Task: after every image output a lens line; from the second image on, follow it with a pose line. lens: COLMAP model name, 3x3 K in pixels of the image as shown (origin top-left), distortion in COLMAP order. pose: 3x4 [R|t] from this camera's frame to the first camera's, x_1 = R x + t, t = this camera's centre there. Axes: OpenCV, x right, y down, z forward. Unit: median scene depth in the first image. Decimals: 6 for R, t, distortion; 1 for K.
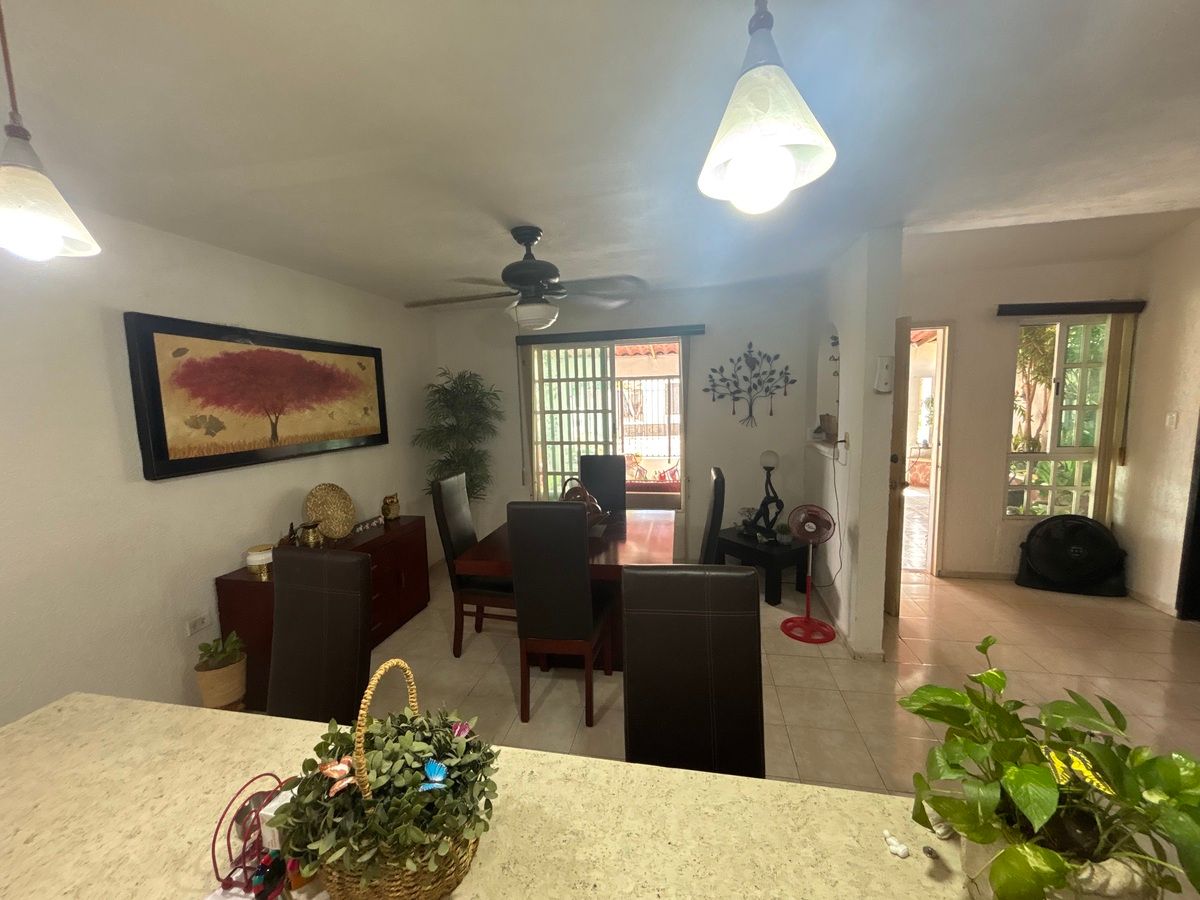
lens RADIAL K [[486.5, 0, 582.3], [0, 486.5, 456.8], [0, 0, 1]] dist [0.004569, 0.001744]
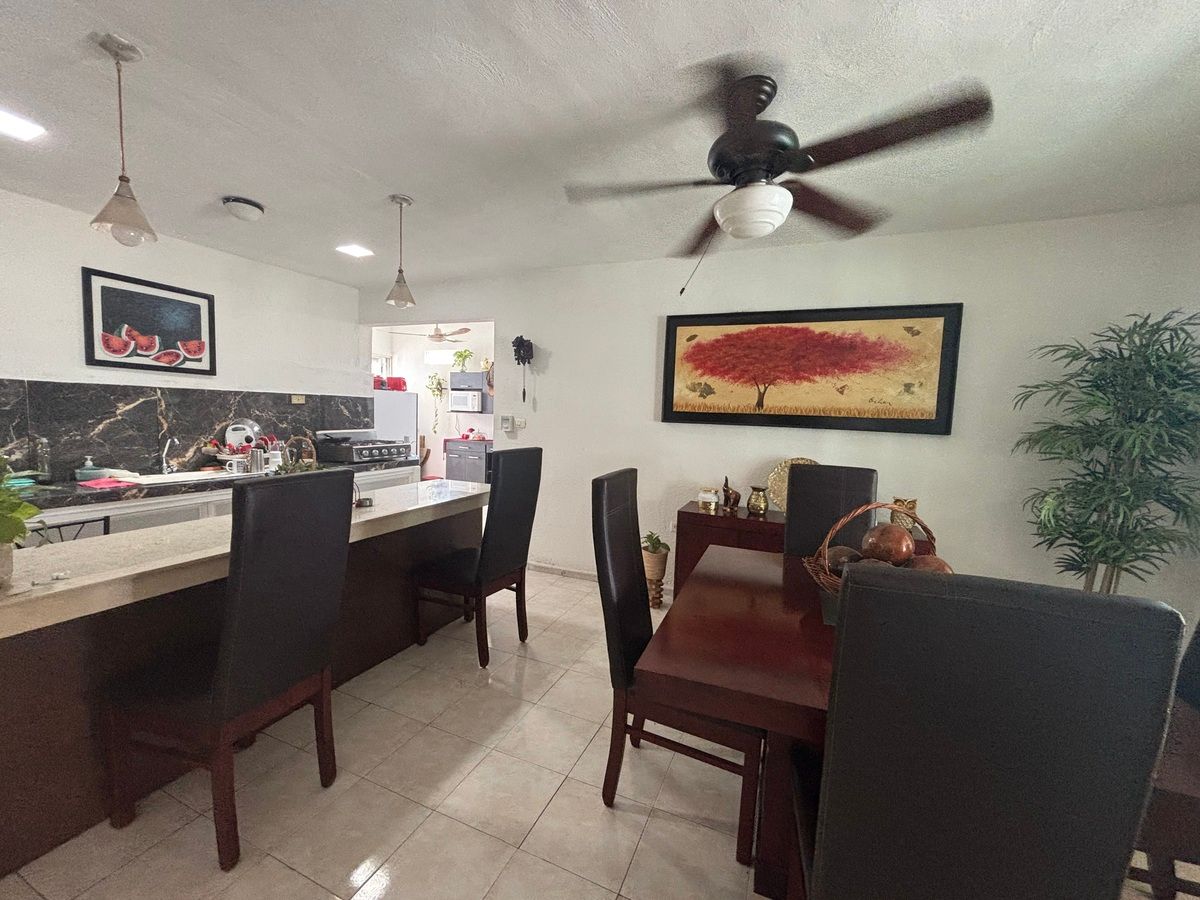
lens RADIAL K [[486.5, 0, 595.9], [0, 486.5, 454.1], [0, 0, 1]] dist [0.004569, 0.001744]
pose [[-0.198107, 0.112339, -0.973722, 0.573537], [-0.151370, 0.977987, 0.143628, -0.035277], [0.968422, 0.175846, -0.176741, 0.884687]]
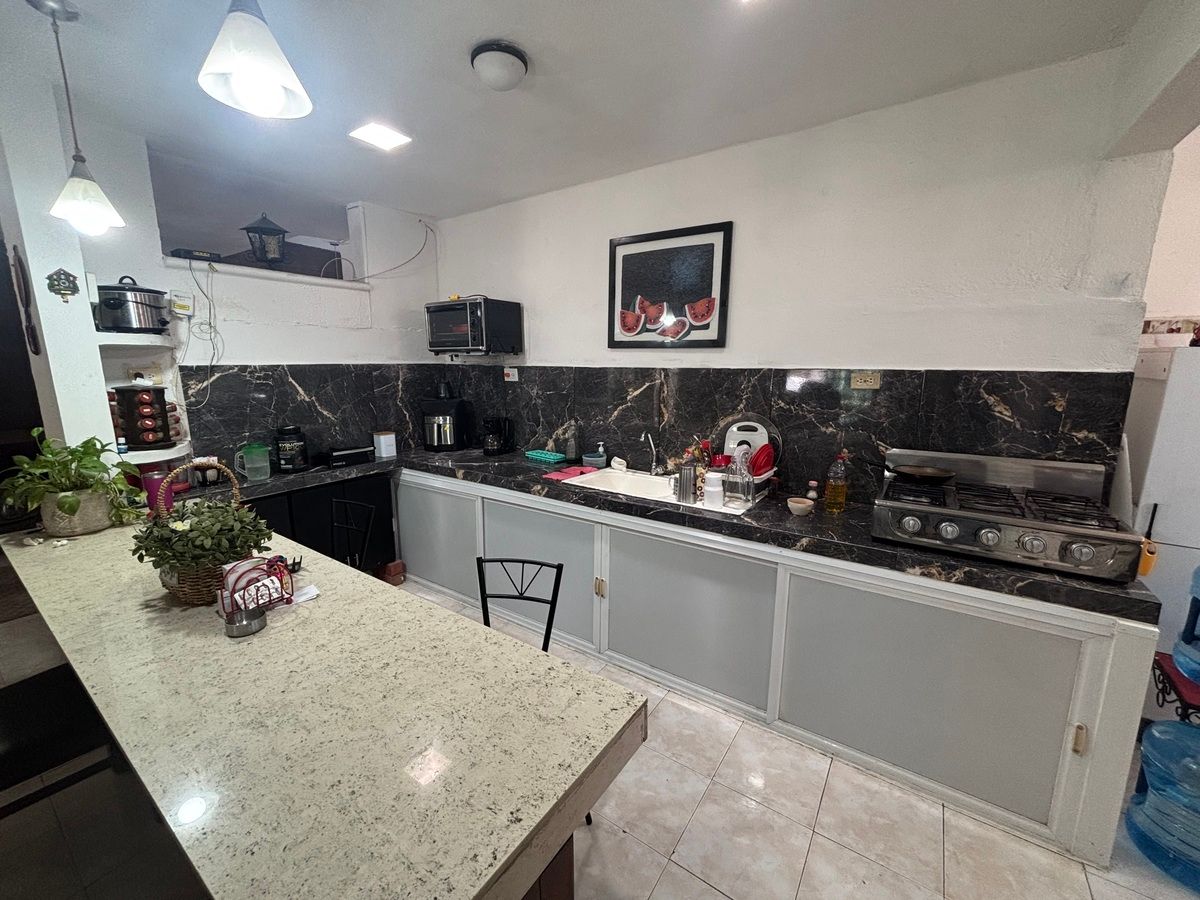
lens RADIAL K [[486.5, 0, 601.1], [0, 486.5, 459.7], [0, 0, 1]] dist [0.004569, 0.001744]
pose [[-0.925673, -0.044354, 0.375715, -0.653323], [0.077989, 0.949402, 0.304226, 0.008740], [-0.370198, 0.310915, -0.875377, 0.545432]]
